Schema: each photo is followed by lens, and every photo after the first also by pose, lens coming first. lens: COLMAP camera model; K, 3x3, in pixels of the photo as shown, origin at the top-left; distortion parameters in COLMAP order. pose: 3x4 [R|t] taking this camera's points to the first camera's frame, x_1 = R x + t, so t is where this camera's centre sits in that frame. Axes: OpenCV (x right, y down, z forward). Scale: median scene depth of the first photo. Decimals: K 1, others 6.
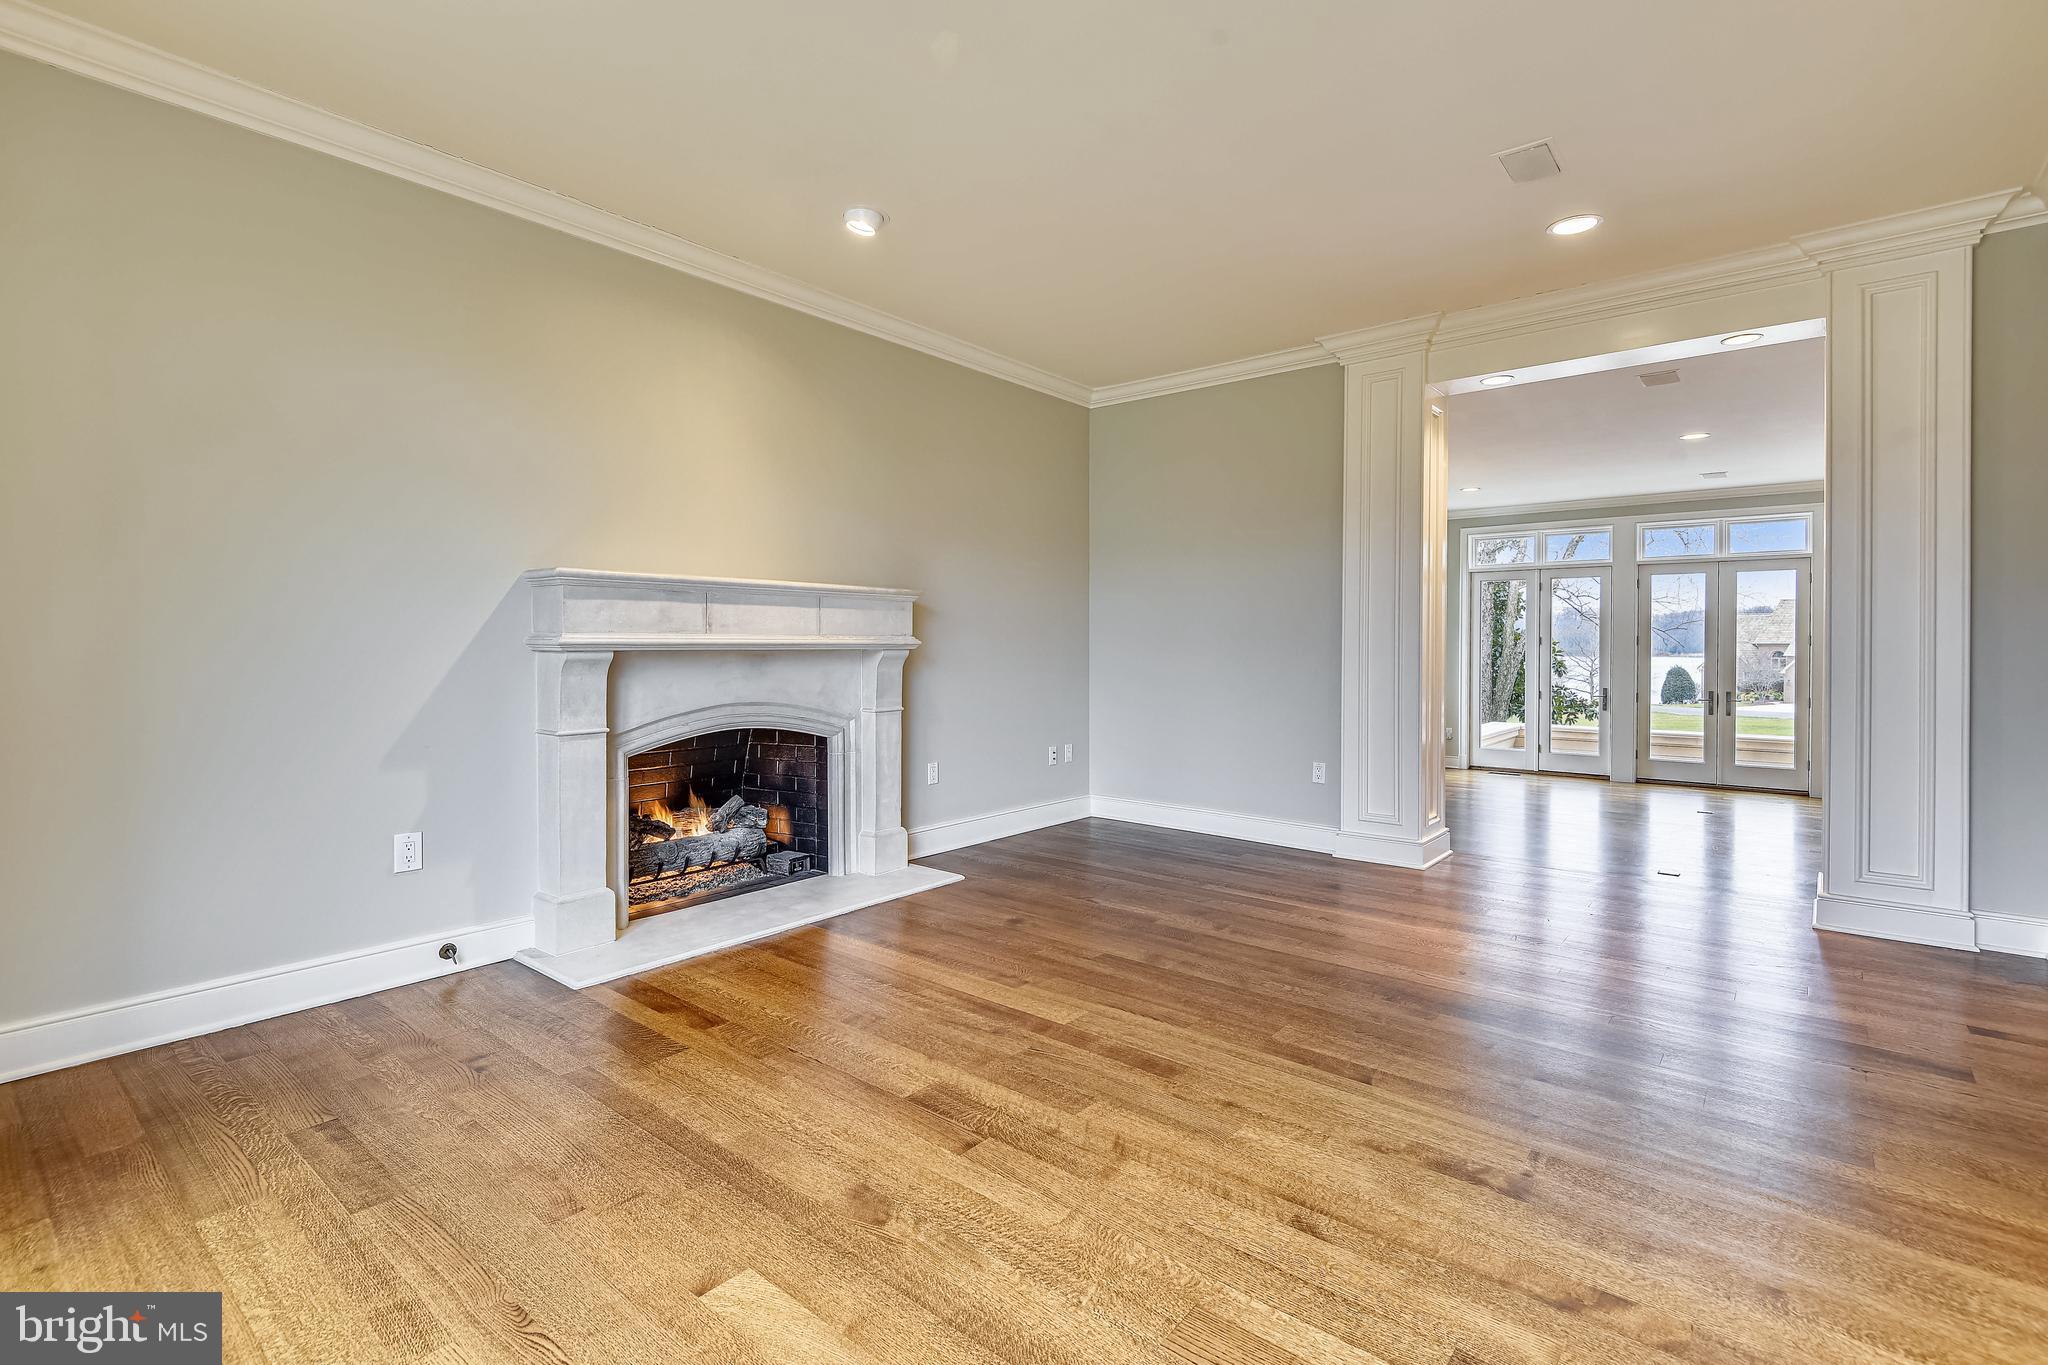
lens RADIAL K [[951.1, 0, 1008.5], [0, 951.1, 653.6], [0, 0, 1]] dist [0.000994, -0.000564]
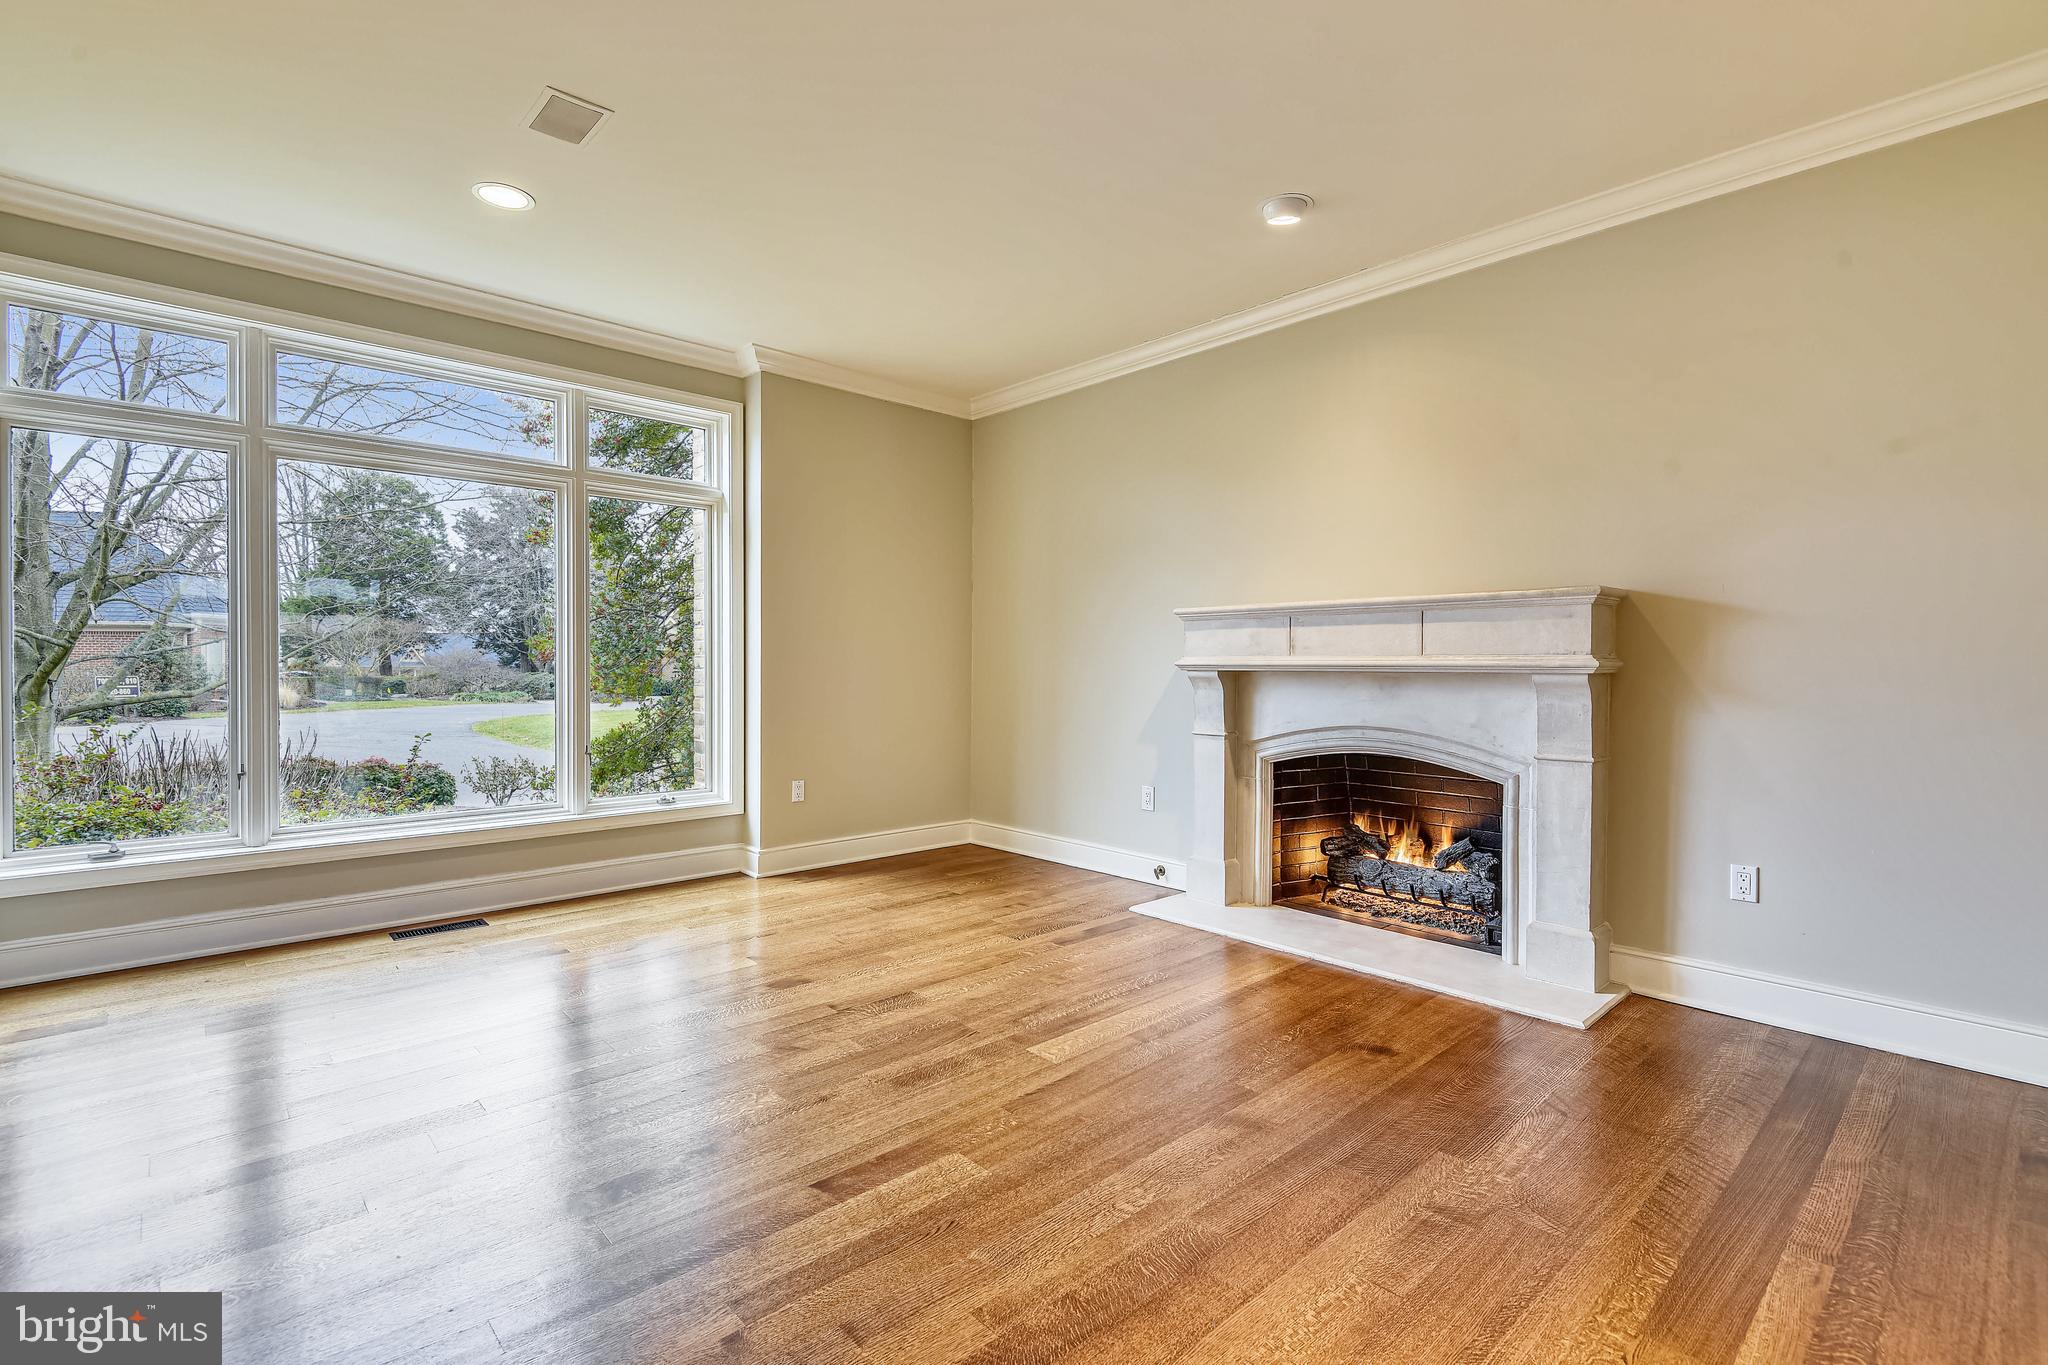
lens RADIAL K [[927.3, 0, 1016.1], [0, 927.3, 673.6], [0, 0, 1]] dist [0.018087, -0.000326]
pose [[-0.132814, 0.011800, -0.991071, 0.899248], [-0.013238, 0.999819, 0.013678, -0.013200], [0.991053, 0.014937, -0.132634, 0.984314]]
